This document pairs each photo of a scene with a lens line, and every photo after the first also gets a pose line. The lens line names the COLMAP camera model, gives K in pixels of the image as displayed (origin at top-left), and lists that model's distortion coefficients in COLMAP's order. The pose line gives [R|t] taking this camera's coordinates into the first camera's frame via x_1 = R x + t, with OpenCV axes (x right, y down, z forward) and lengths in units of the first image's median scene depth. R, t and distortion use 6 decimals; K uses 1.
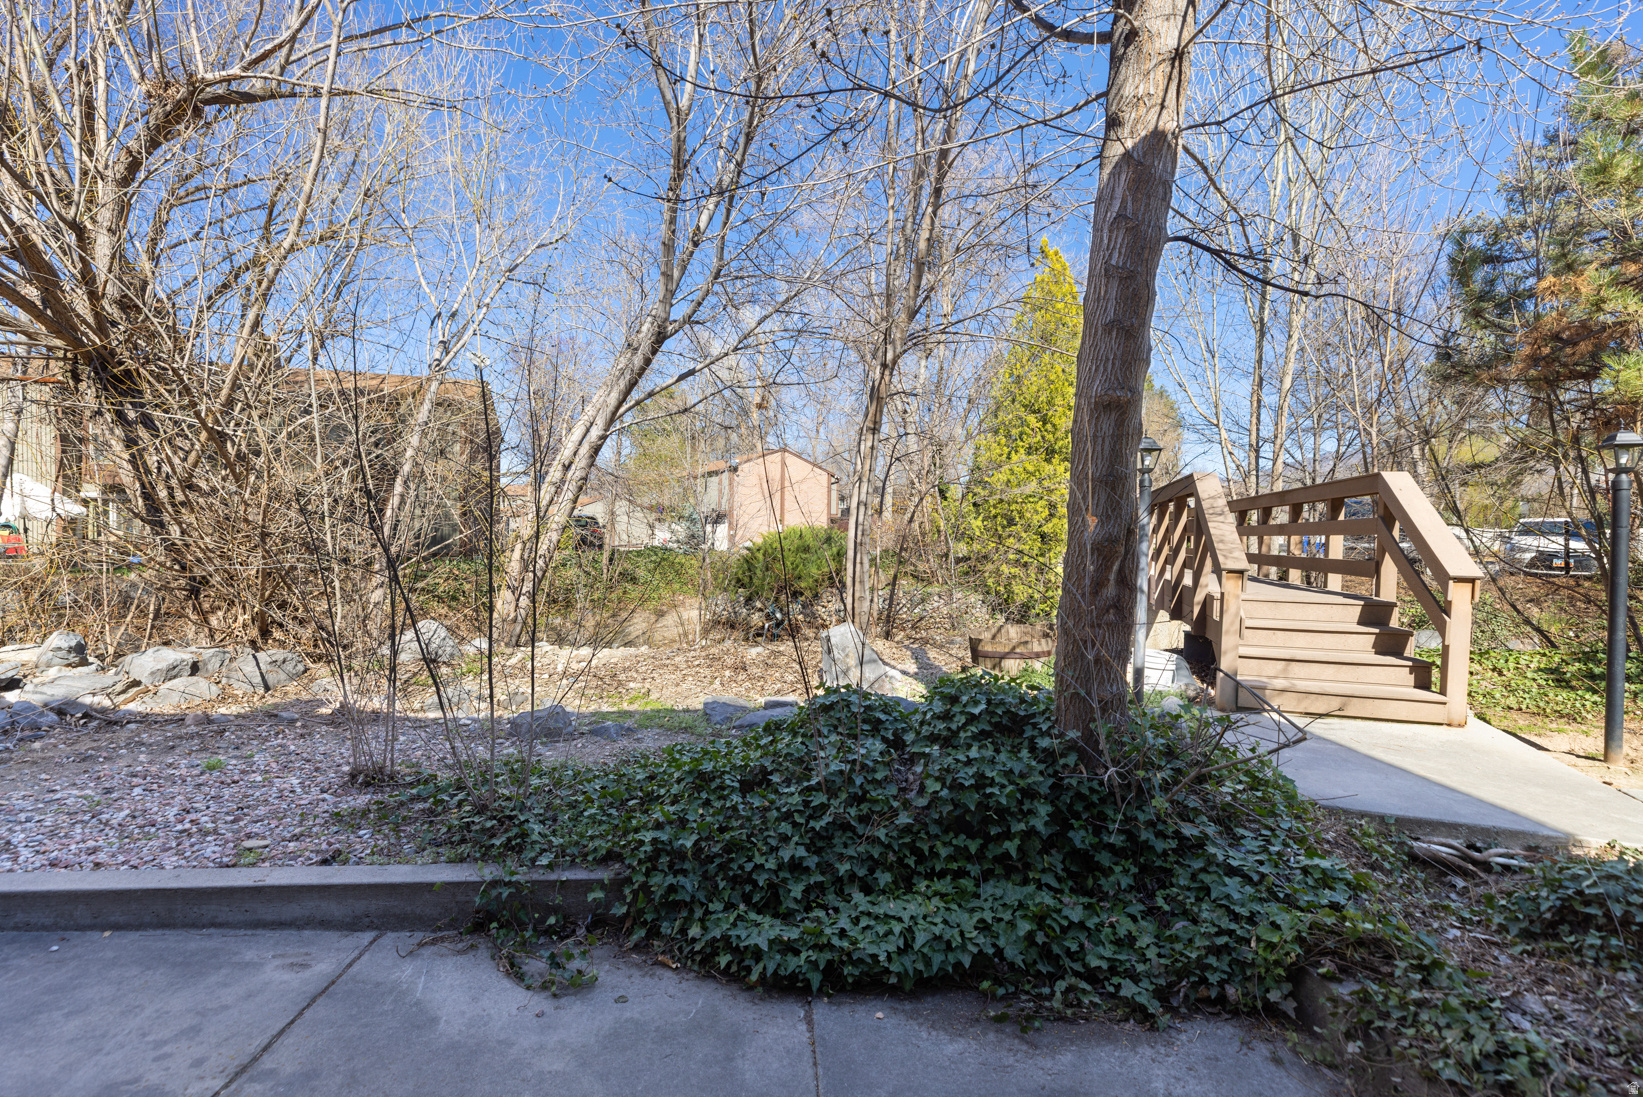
lens RADIAL K [[750.9, 0, 821.1], [0, 750.9, 548.8], [0, 0, 1]] dist [0.003652, 0.000341]
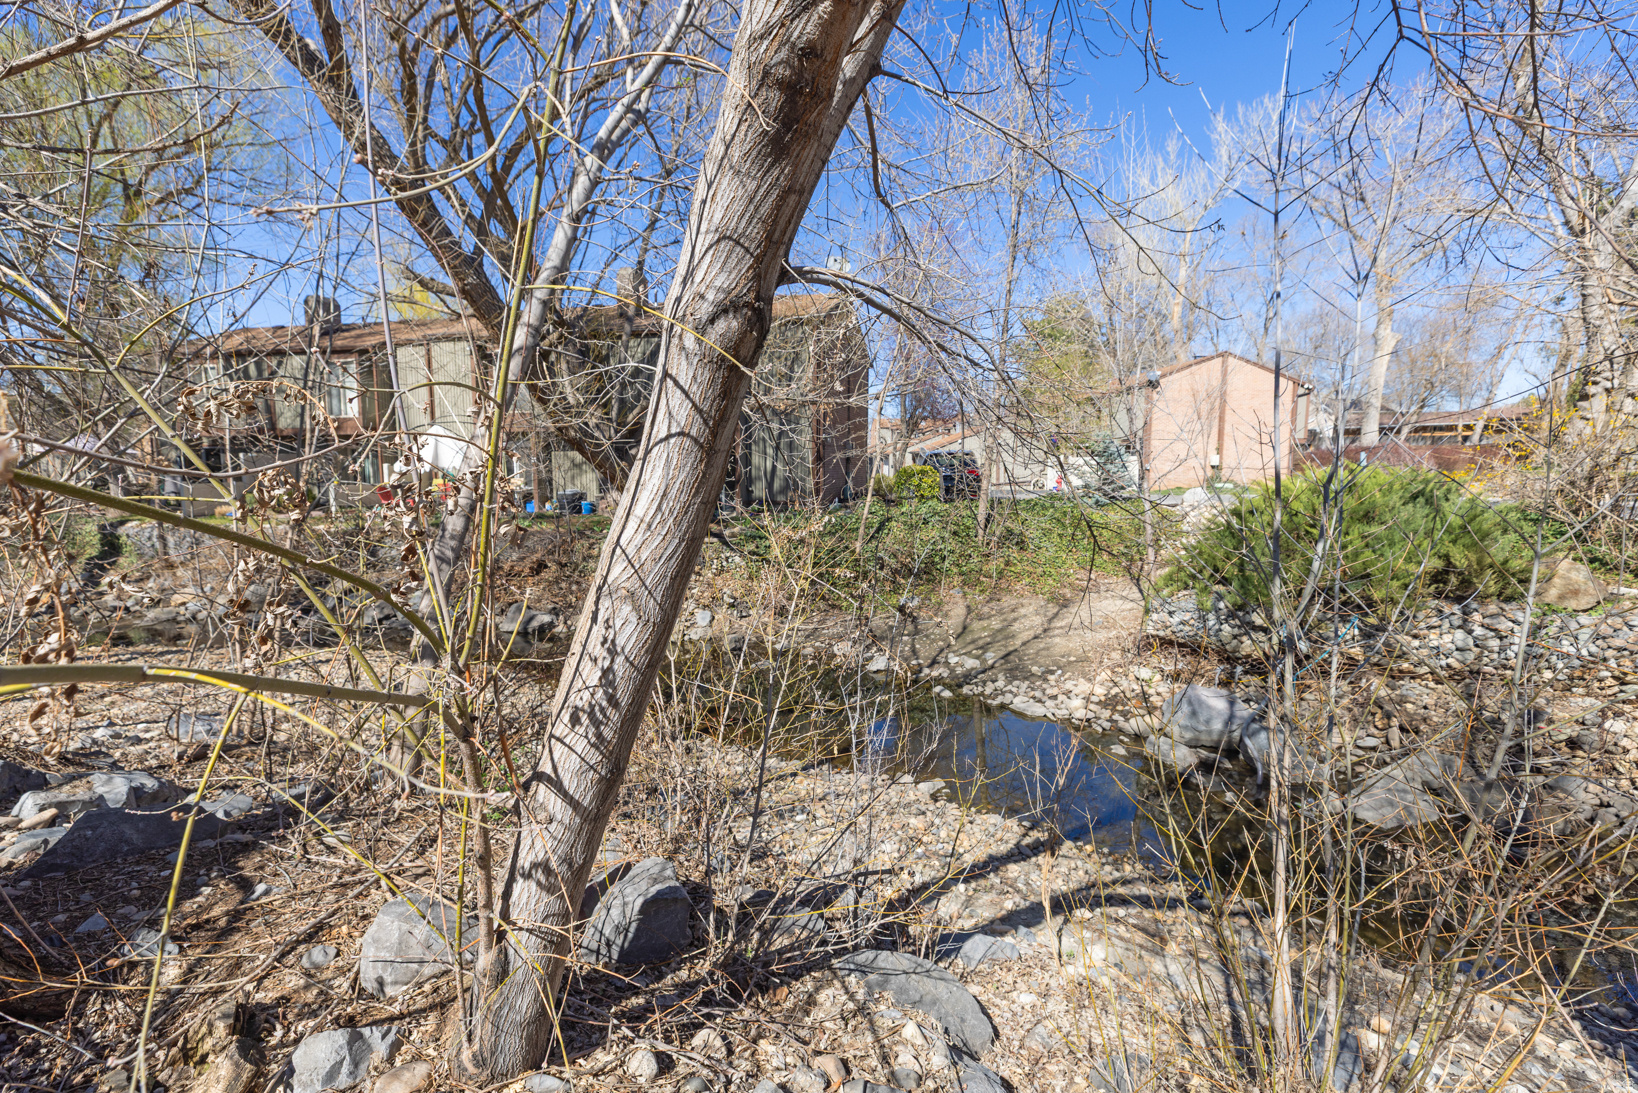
lens RADIAL K [[748.6, 0, 821.7], [0, 748.6, 546.4], [0, 0, 1]] dist [0.003652, 0.000341]
pose [[0.877356, 0.042111, -0.477989, -0.081384], [0.000612, 0.996043, 0.088875, -0.018569], [0.479840, -0.078268, 0.873858, 0.310511]]
